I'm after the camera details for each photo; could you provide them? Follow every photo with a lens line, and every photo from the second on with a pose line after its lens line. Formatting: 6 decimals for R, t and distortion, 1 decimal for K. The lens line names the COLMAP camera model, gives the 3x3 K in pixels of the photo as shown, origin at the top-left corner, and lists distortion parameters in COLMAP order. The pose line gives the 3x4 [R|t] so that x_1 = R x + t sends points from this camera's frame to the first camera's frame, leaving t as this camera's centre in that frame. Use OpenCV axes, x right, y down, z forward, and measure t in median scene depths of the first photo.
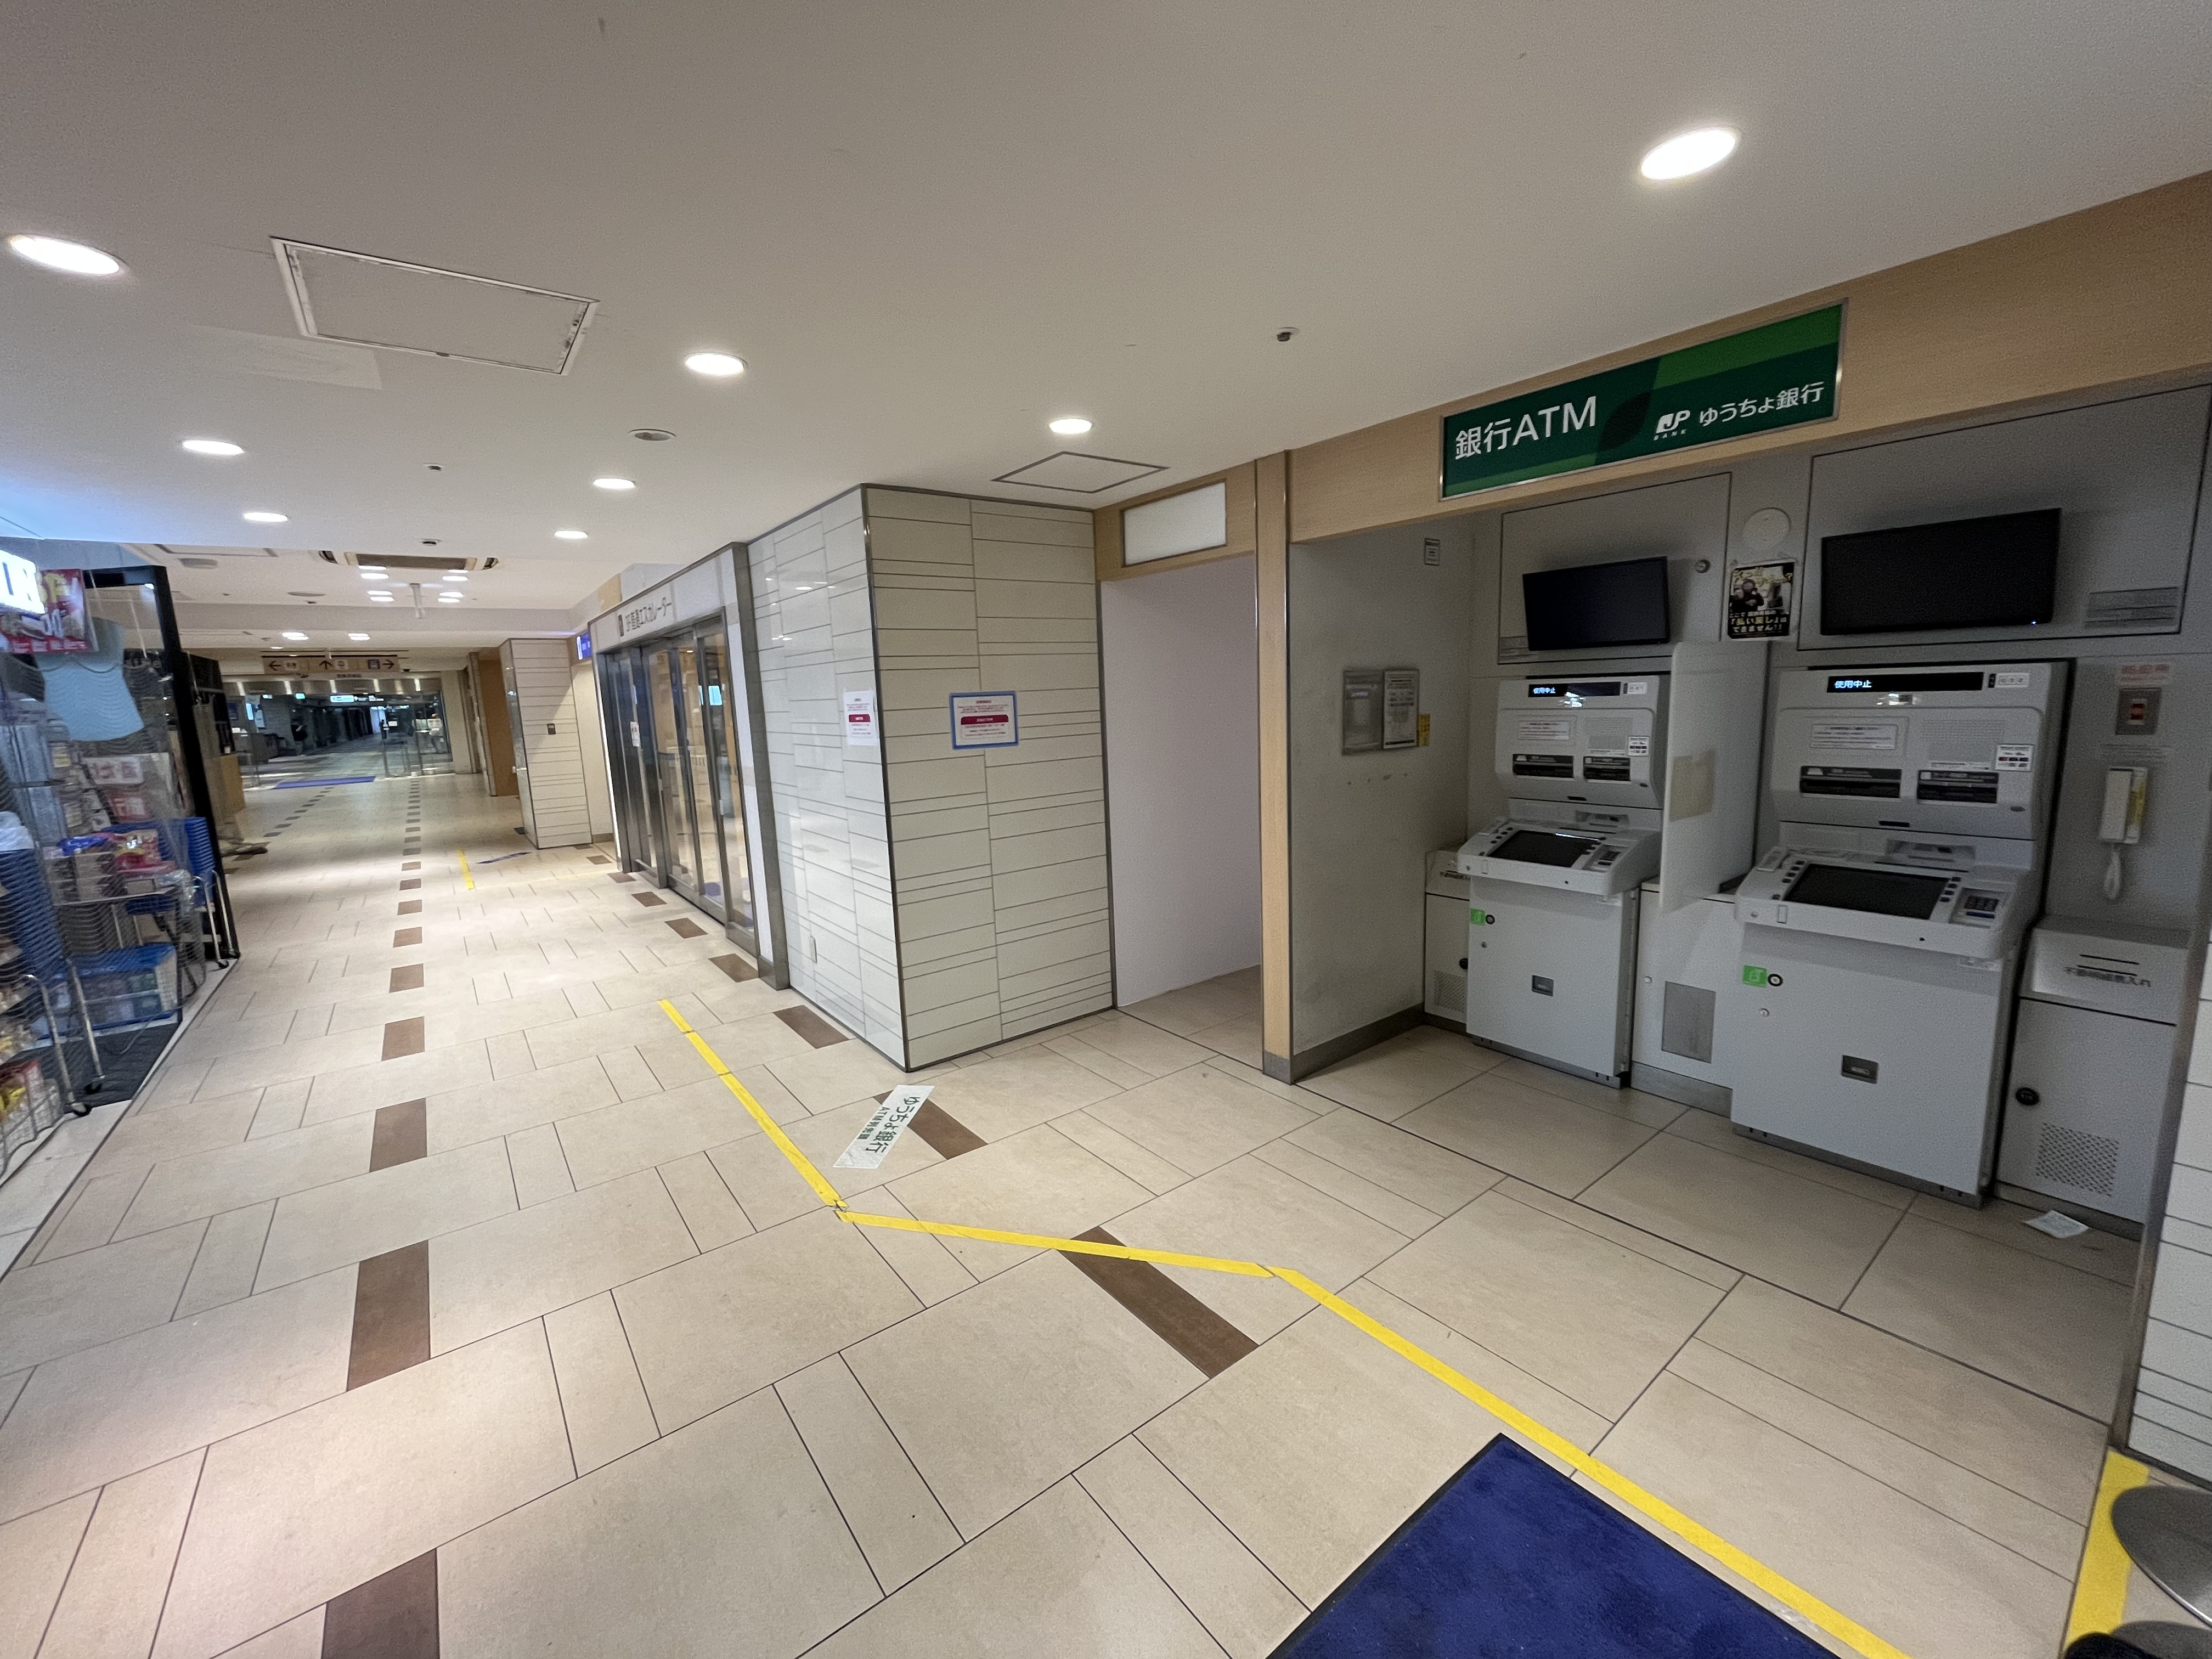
lens RADIAL K [[890.9, 0, 1097.2], [0, 890.9, 827.7], [0, 0, 1]] dist [-0.001424, 0.000577]
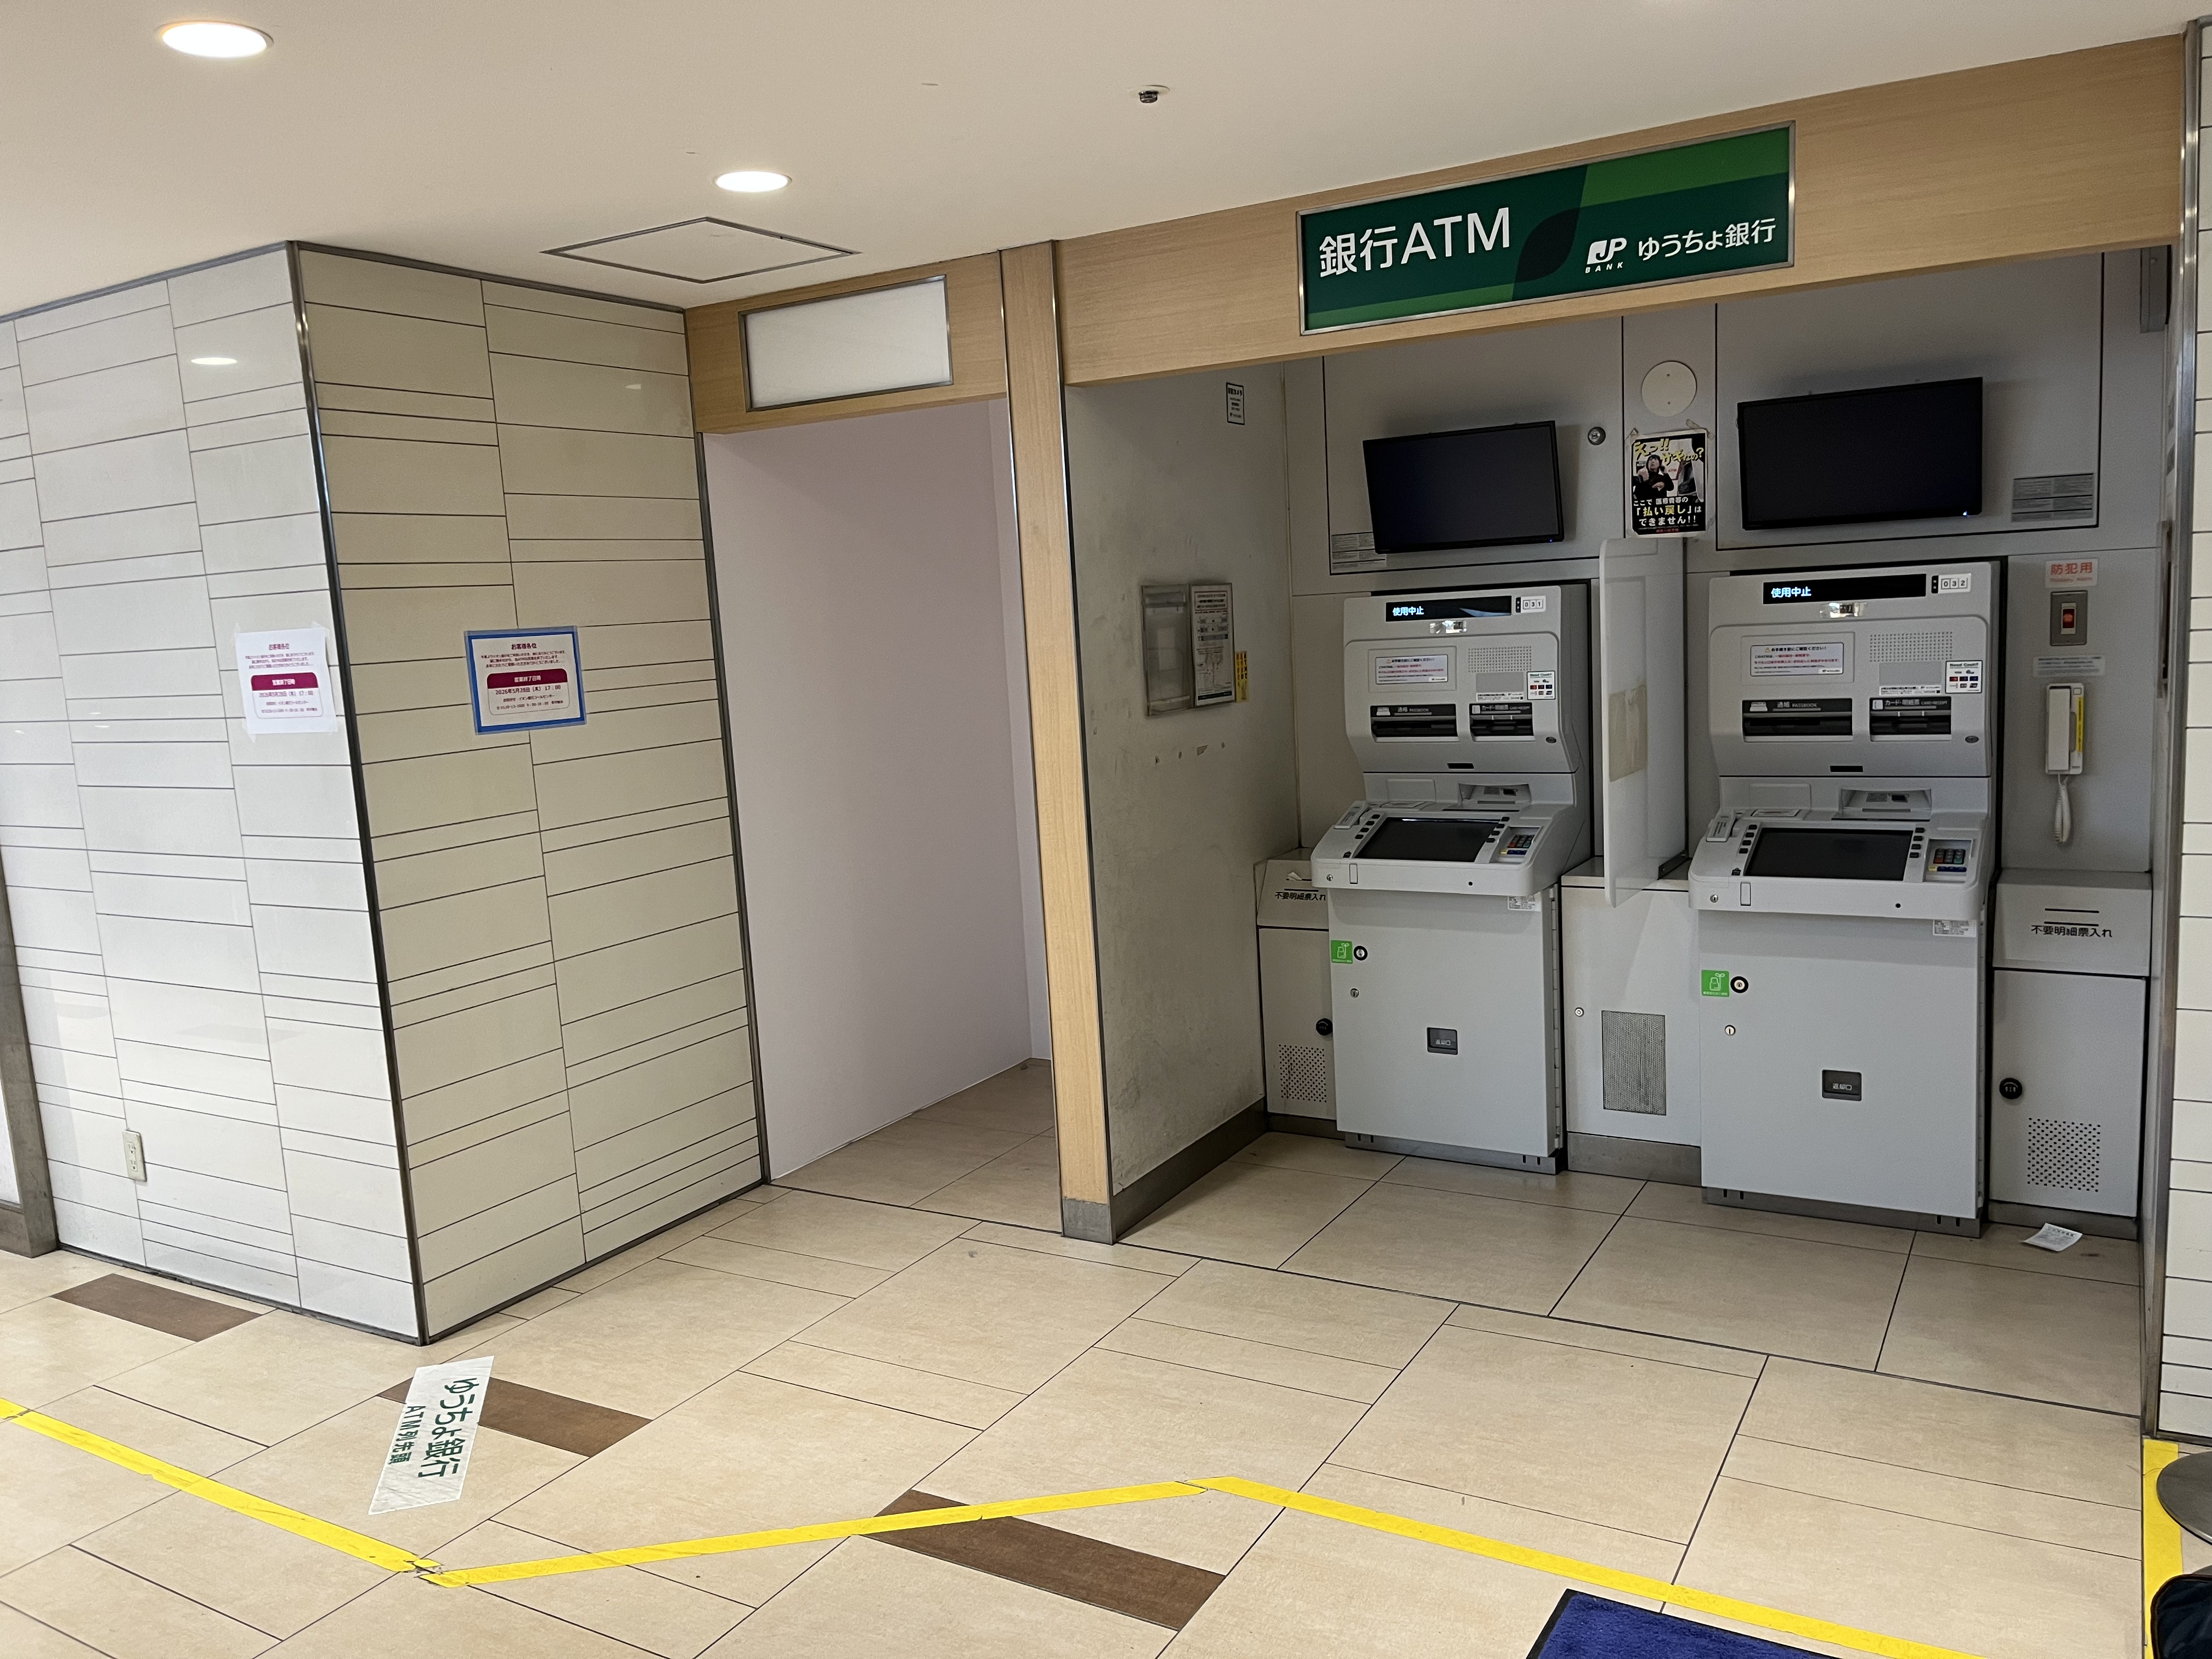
lens RADIAL K [[1685.5, 0, 1108.9], [0, 1685.5, 840.9], [0, 0, 1]] dist [0.042054, -0.025266]
pose [[0.924871, -0.065338, 0.374626, -0.234510], [0.077351, 0.996857, -0.017104, 0.029760], [-0.372331, 0.044797, 0.927018, -0.122375]]
